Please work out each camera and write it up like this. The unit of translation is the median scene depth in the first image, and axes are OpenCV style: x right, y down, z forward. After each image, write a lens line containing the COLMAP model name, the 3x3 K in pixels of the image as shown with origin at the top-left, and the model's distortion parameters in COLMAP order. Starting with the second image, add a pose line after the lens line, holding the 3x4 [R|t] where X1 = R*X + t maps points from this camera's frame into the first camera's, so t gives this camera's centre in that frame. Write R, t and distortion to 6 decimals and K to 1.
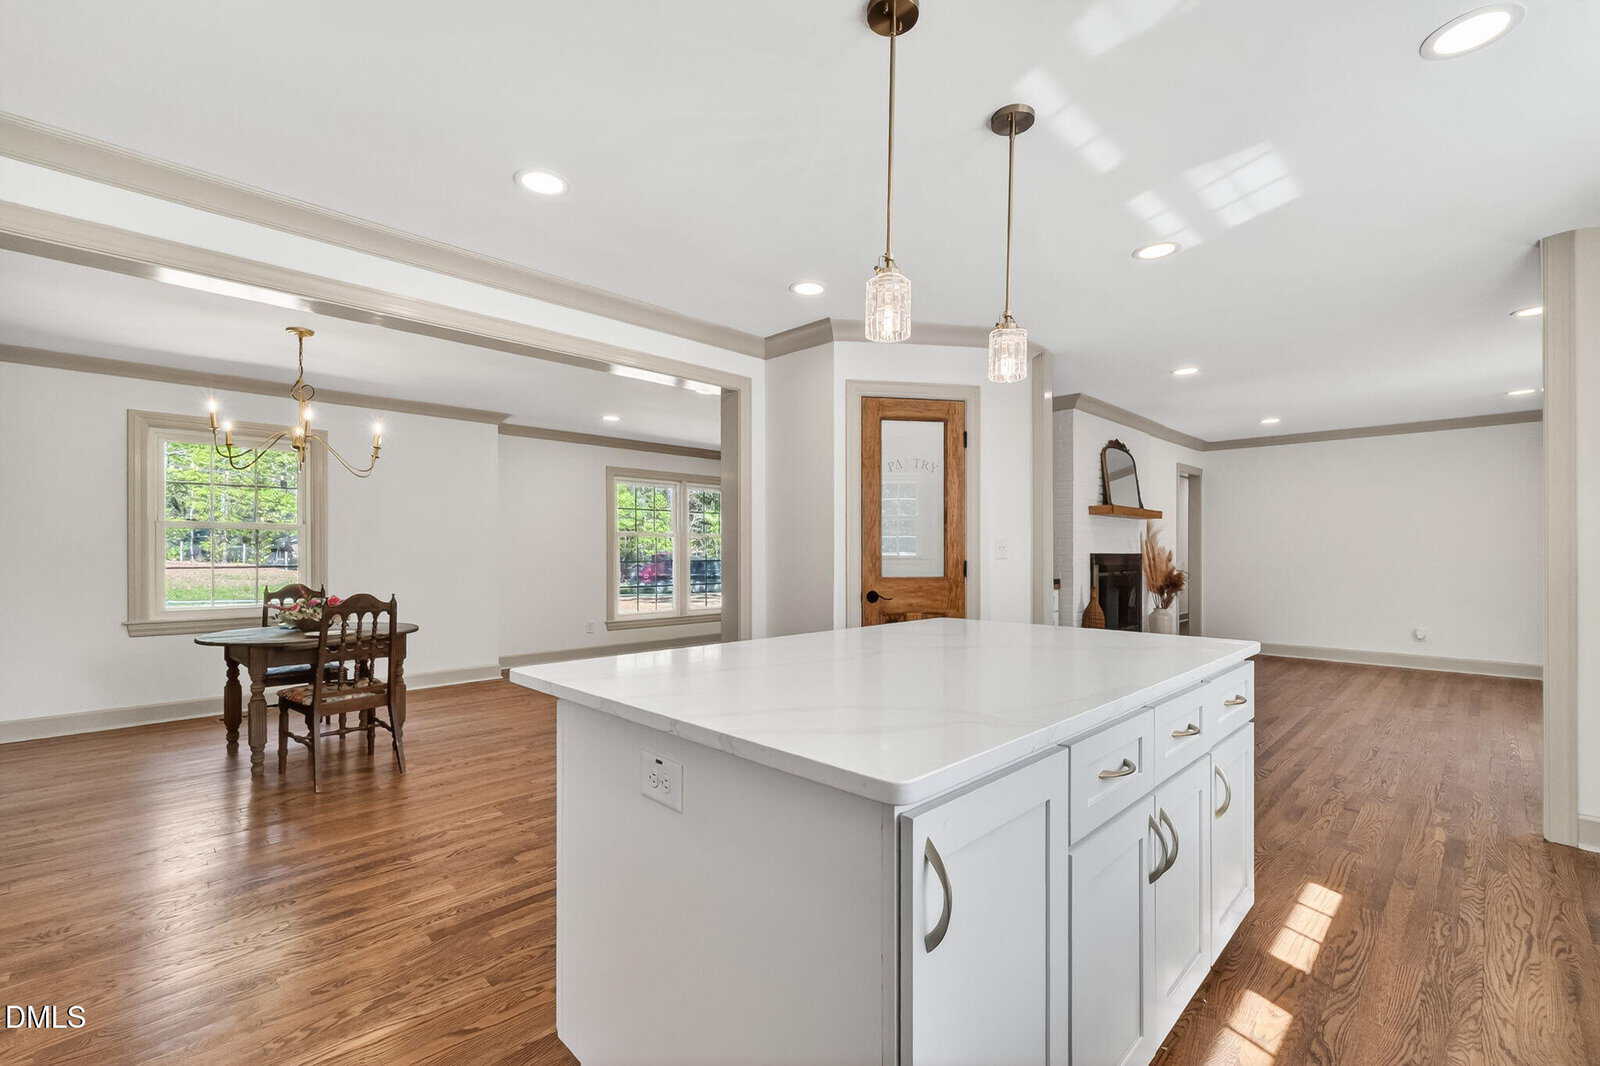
lens RADIAL K [[679.2, 0, 805.5], [0, 679.2, 555.2], [0, 0, 1]] dist [0.007384, 0.000058]
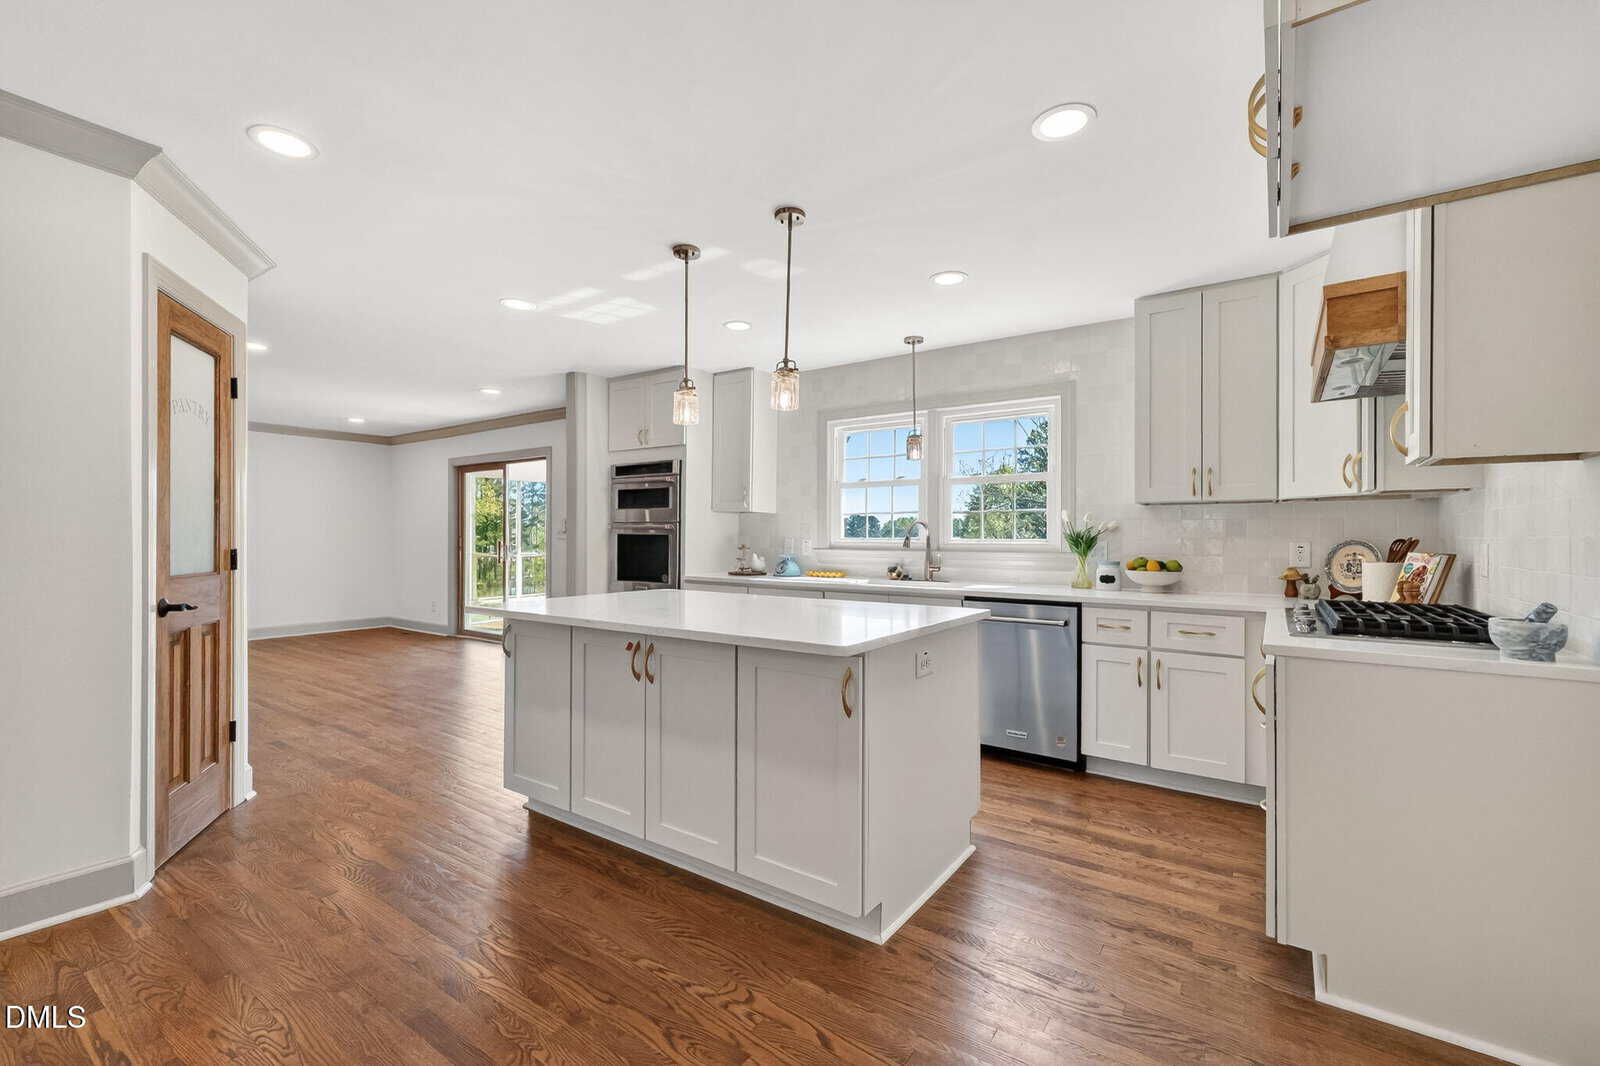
lens RADIAL K [[679.2, 0, 801.7], [0, 679.2, 533.0], [0, 0, 1]] dist [0.007384, 0.000058]
pose [[-0.174666, 0.002974, 0.984623, -0.855918], [-0.001491, 0.999993, -0.003285, -0.011222], [-0.984627, -0.002042, -0.174661, 0.709265]]
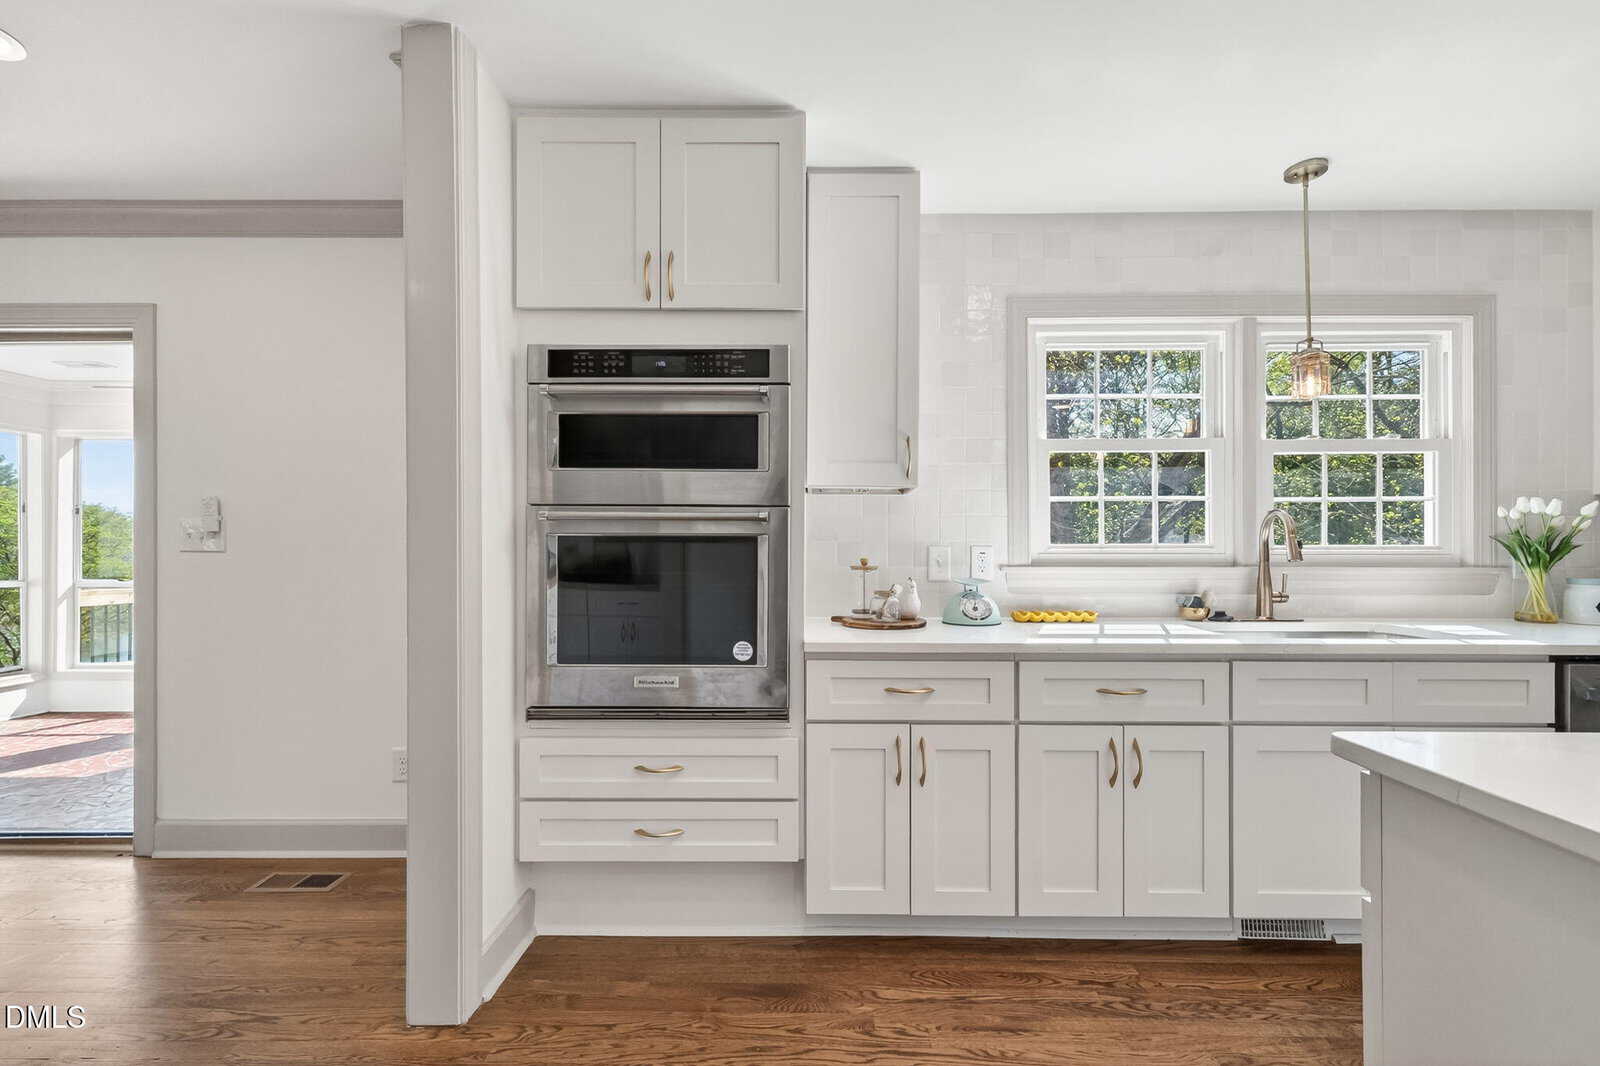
lens RADIAL K [[679.2, 0, 812.0], [0, 679.2, 542.4], [0, 0, 1]] dist [0.007384, 0.000058]
pose [[-0.700218, 0.002337, 0.713925, 0.440163], [0.000912, 0.999997, -0.002379, -0.005579], [-0.713928, -0.001015, -0.700218, 1.188287]]
